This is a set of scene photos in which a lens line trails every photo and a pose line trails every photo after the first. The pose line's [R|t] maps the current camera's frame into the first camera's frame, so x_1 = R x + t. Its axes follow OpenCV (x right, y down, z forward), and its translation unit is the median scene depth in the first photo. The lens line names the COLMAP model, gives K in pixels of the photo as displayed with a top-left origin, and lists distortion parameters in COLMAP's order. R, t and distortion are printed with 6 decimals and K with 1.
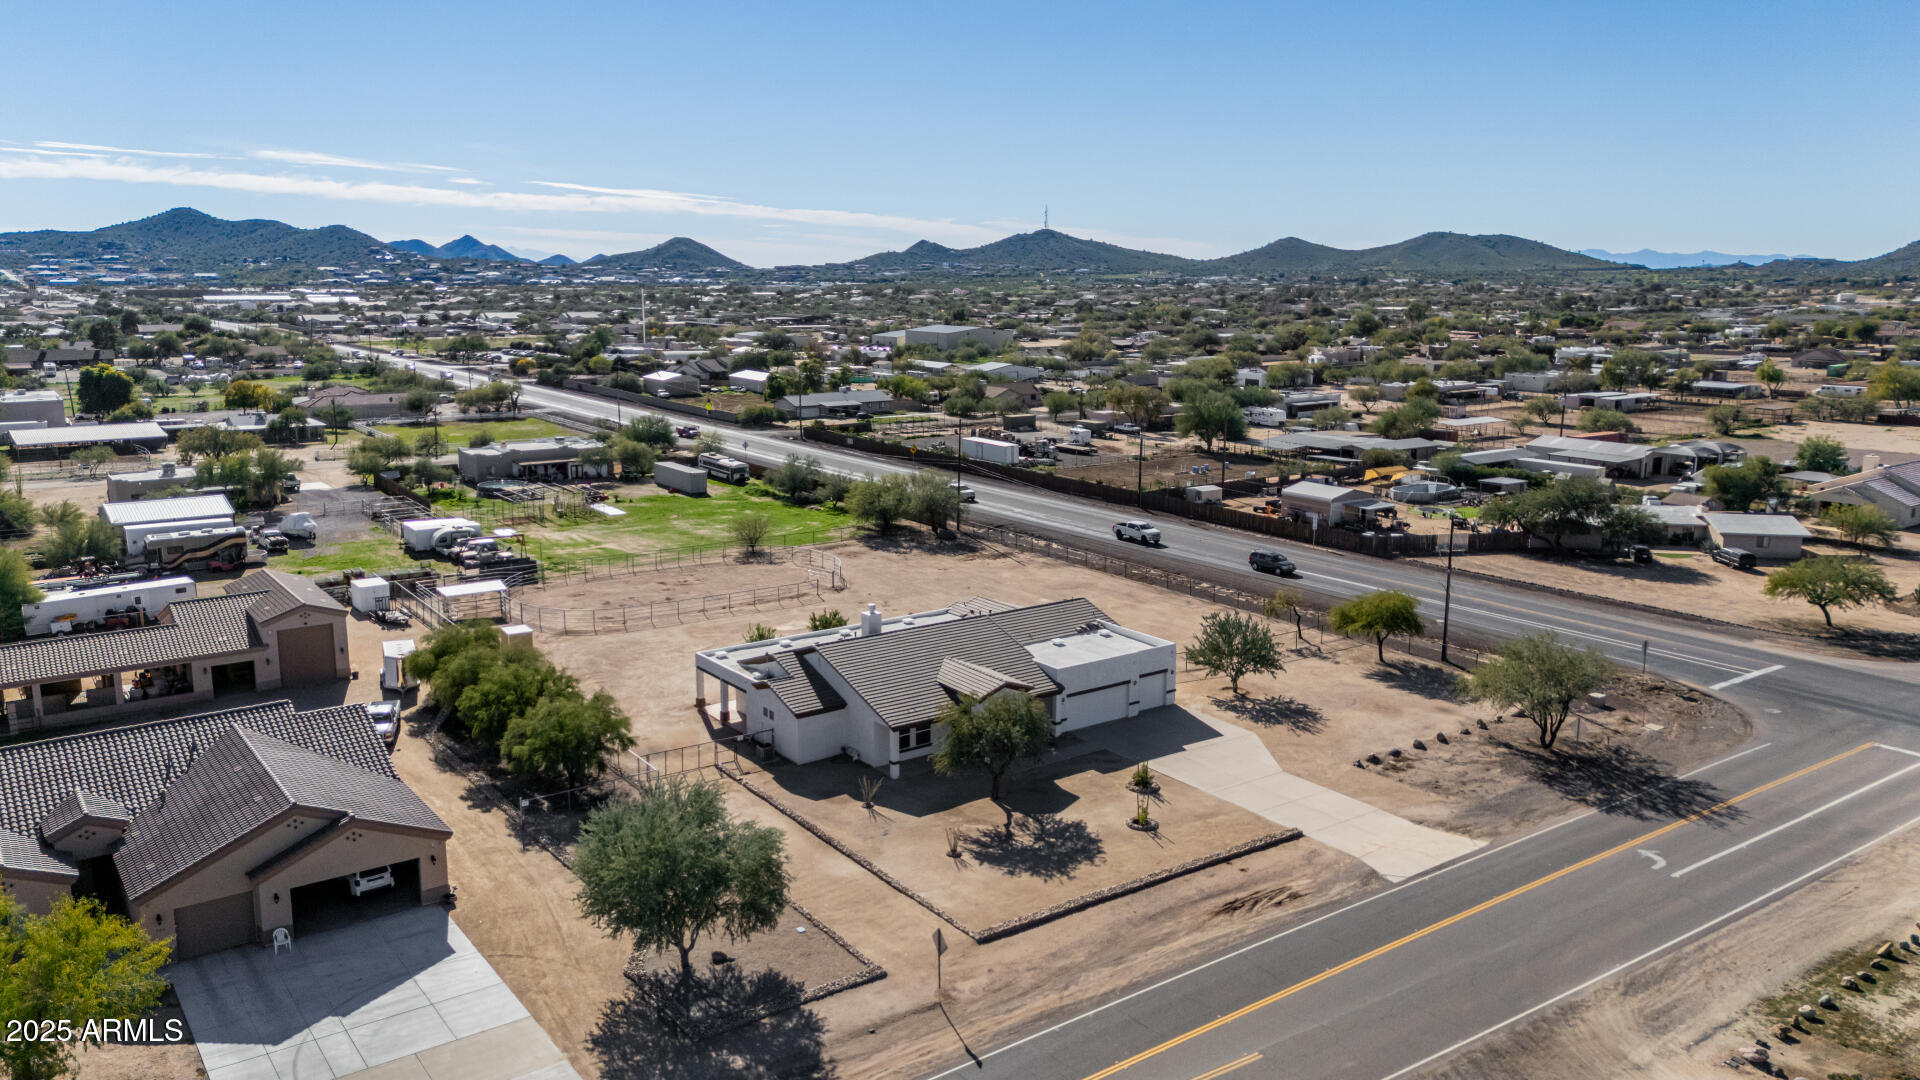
lens RADIAL K [[1383.1, 0, 960.0], [0, 1383.1, 540.0], [0, 0, 1]] dist [0.098440, -0.103249]
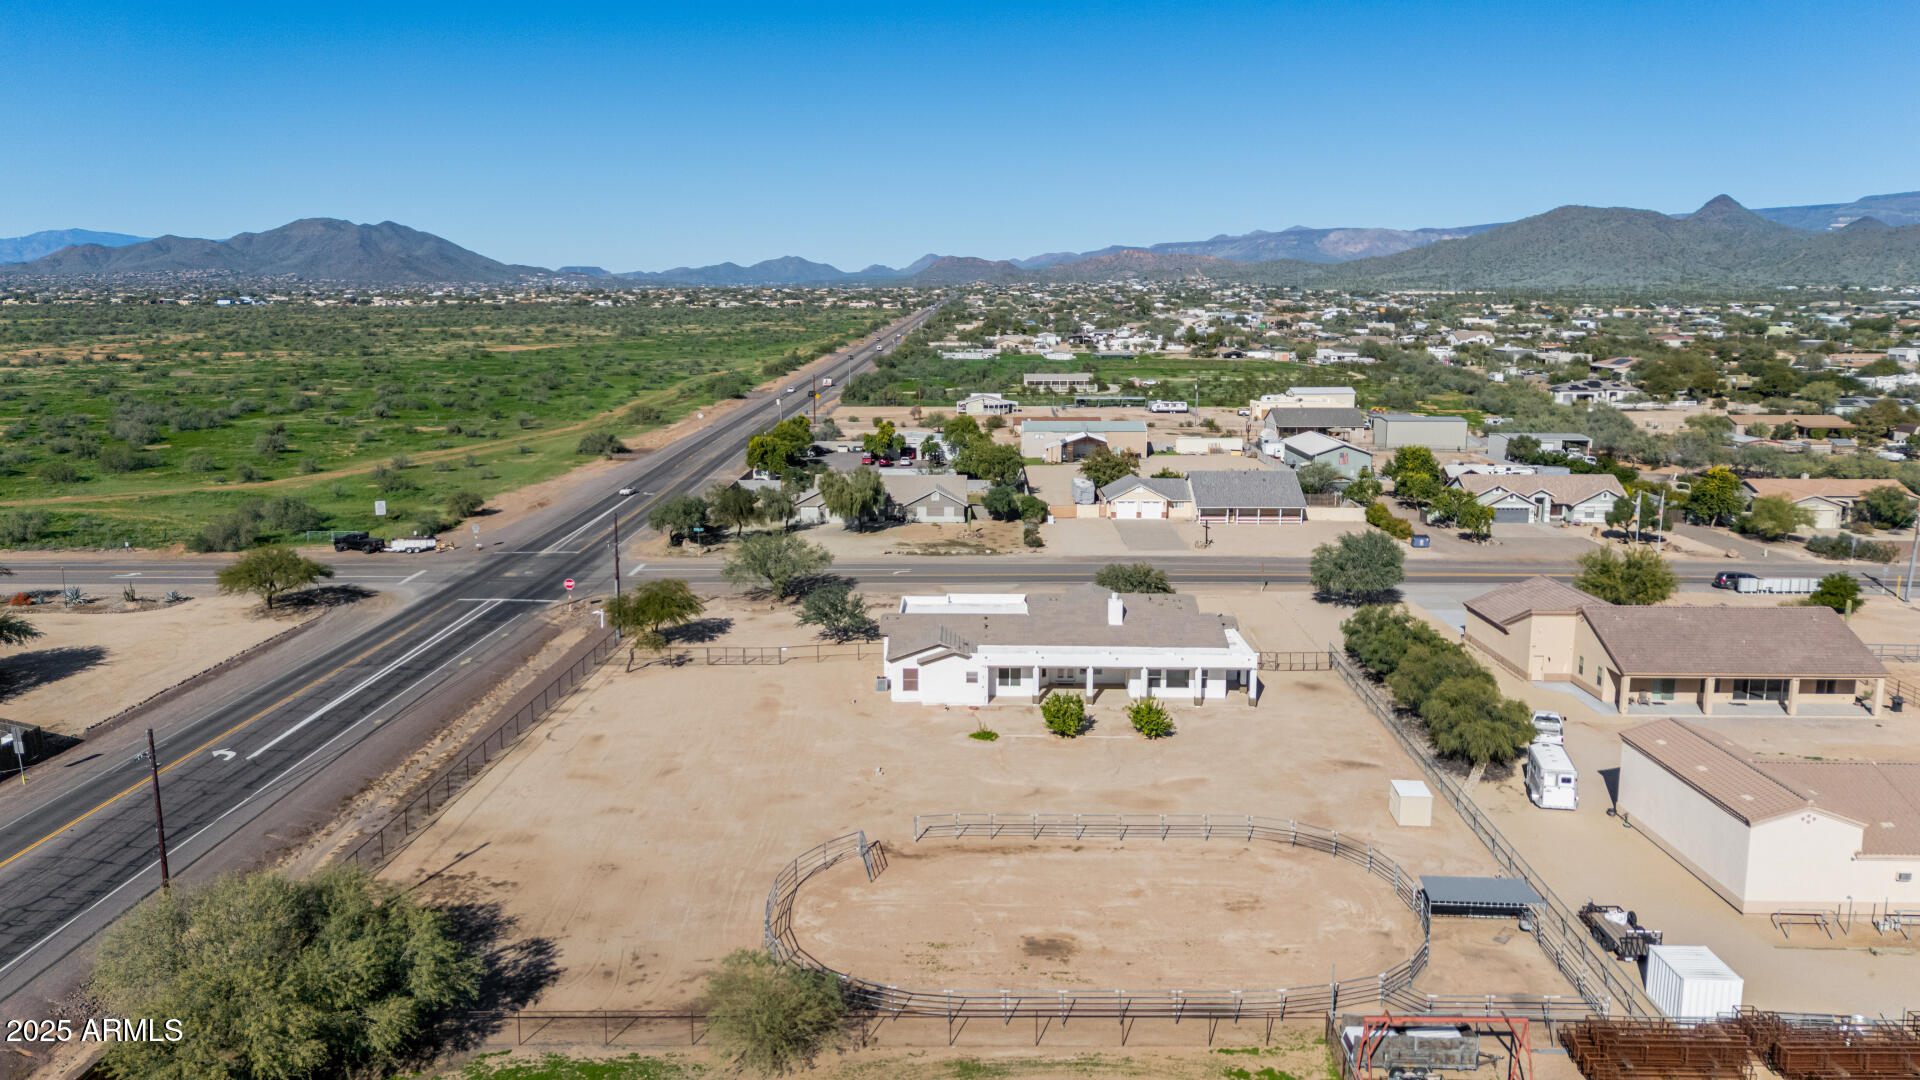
lens RADIAL K [[1390.2, 0, 960.0], [0, 1390.2, 540.0], [0, 0, 1]] dist [0.070902, -0.045880]
pose [[-0.808580, -0.101964, 0.579484, -0.644164], [0.110500, 0.941031, 0.319766, -0.389520], [-0.577917, 0.322589, -0.749632, 1.964252]]
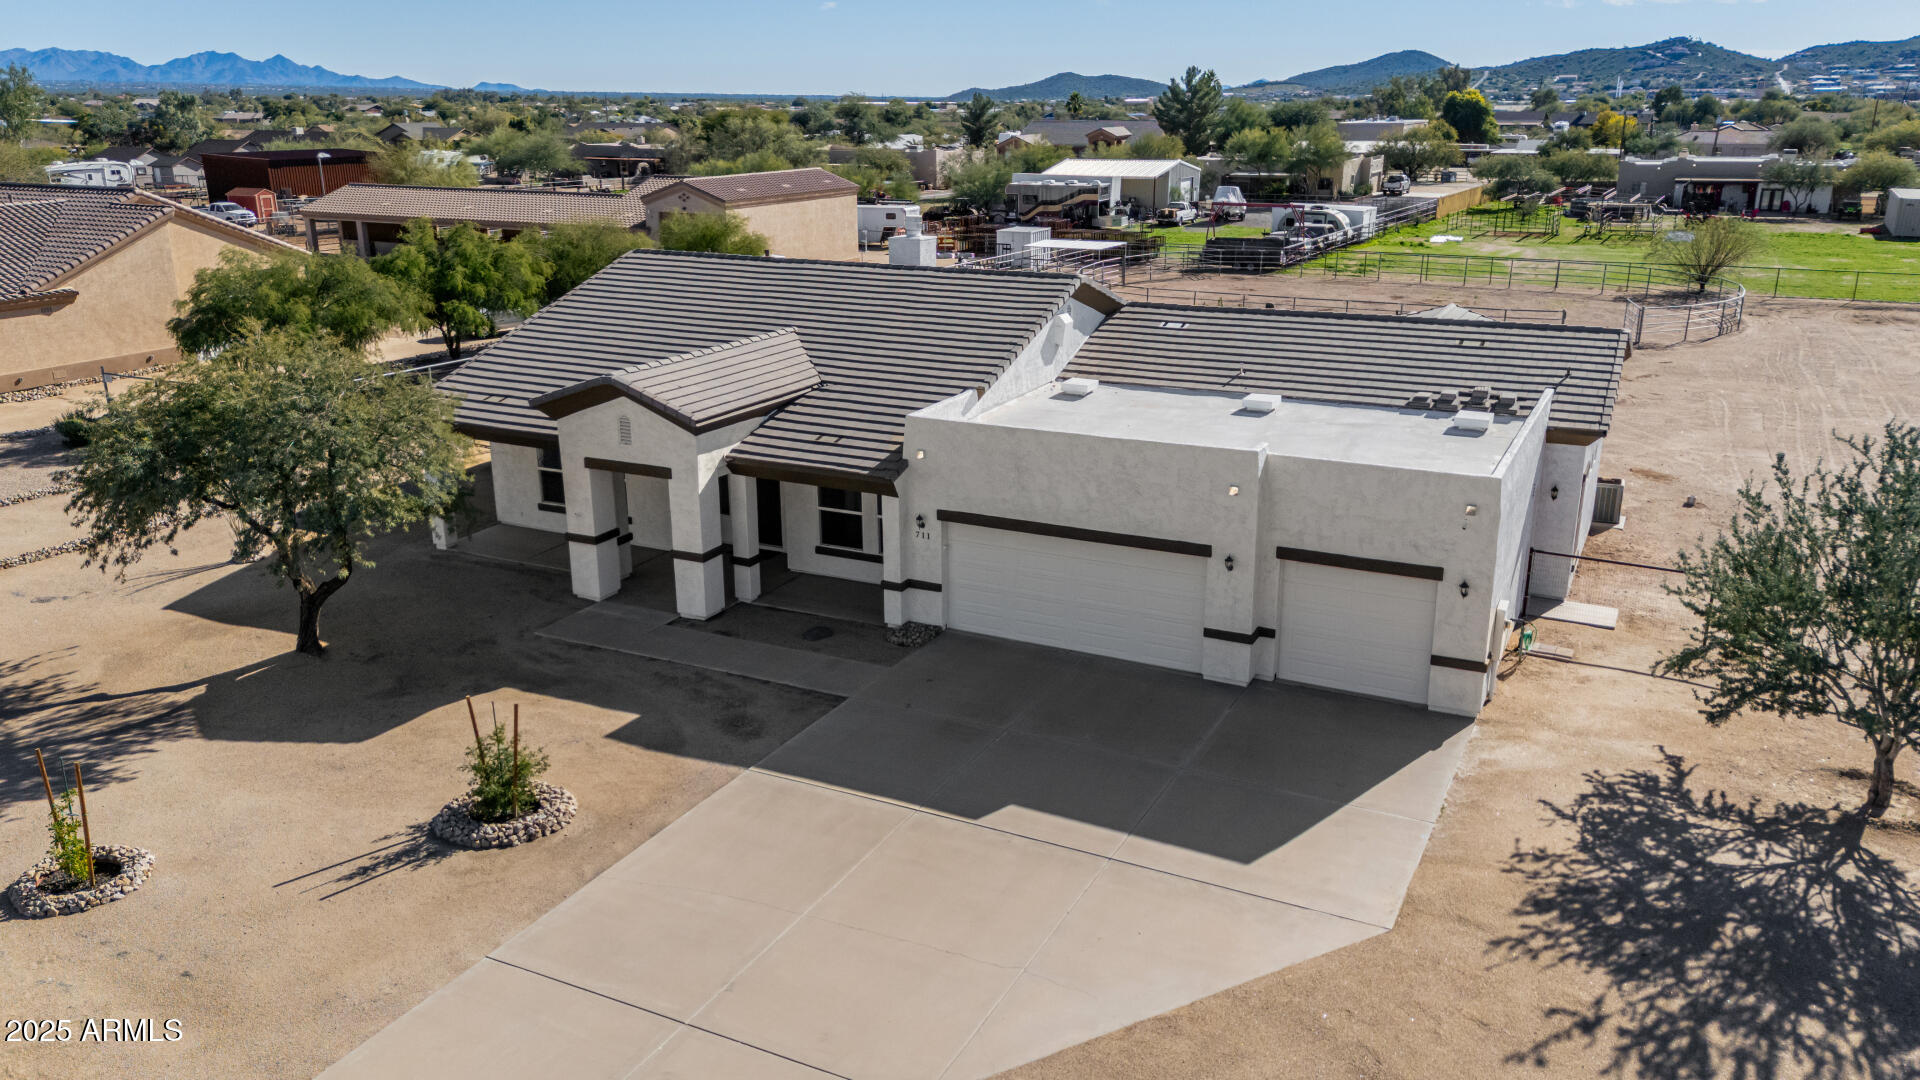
lens RADIAL K [[1403.1, 0, 960.0], [0, 1403.1, 540.0], [0, 0, 1]] dist [0.080183, -0.057631]
pose [[0.451053, 0.262411, -0.853048, 0.334729], [-0.162830, 0.963953, 0.210430, 0.049083], [0.877518, 0.043987, 0.477522, 0.819242]]
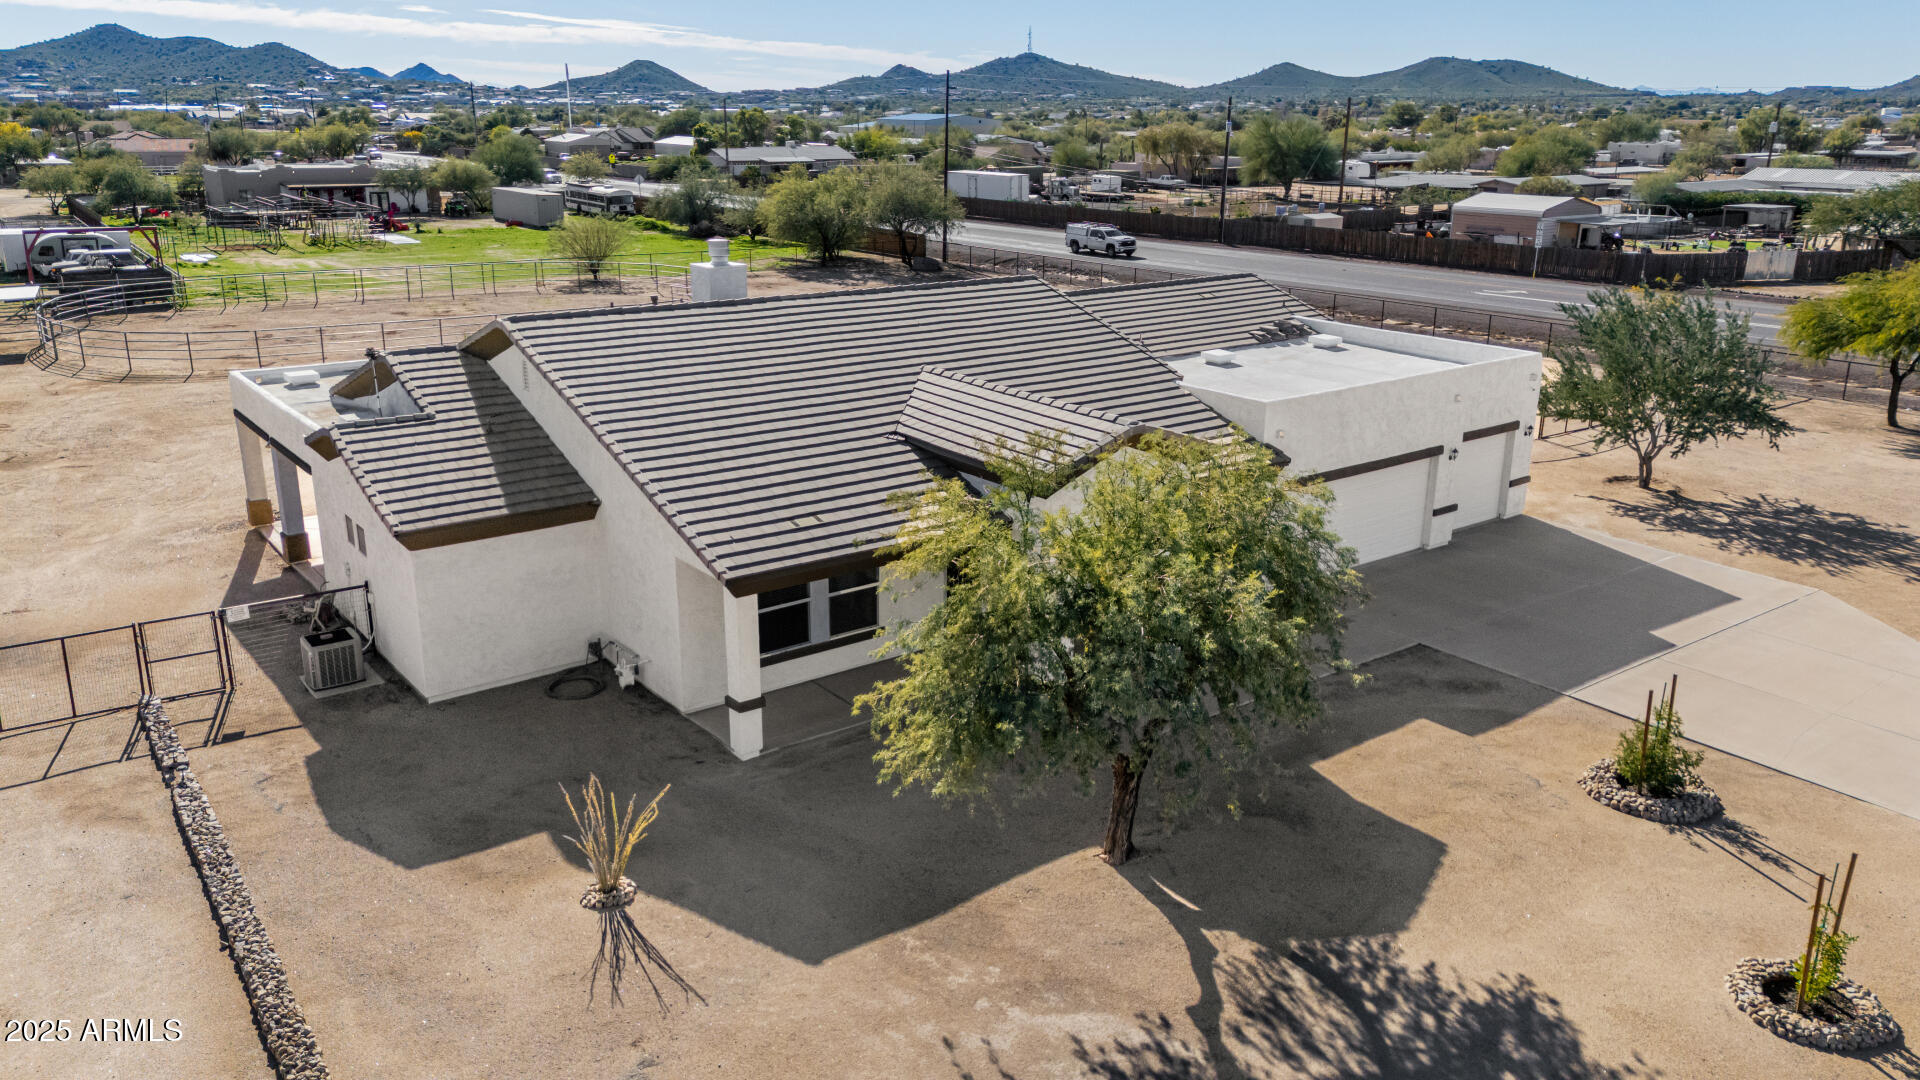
lens RADIAL K [[1403.1, 0, 960.0], [0, 1403.1, 540.0], [0, 0, 1]] dist [0.080183, -0.057631]
pose [[0.999890, -0.001472, 0.014781, -0.006865], [-0.000145, 0.994067, 0.108768, 0.084907], [-0.014854, -0.108758, 0.993957, 0.631876]]
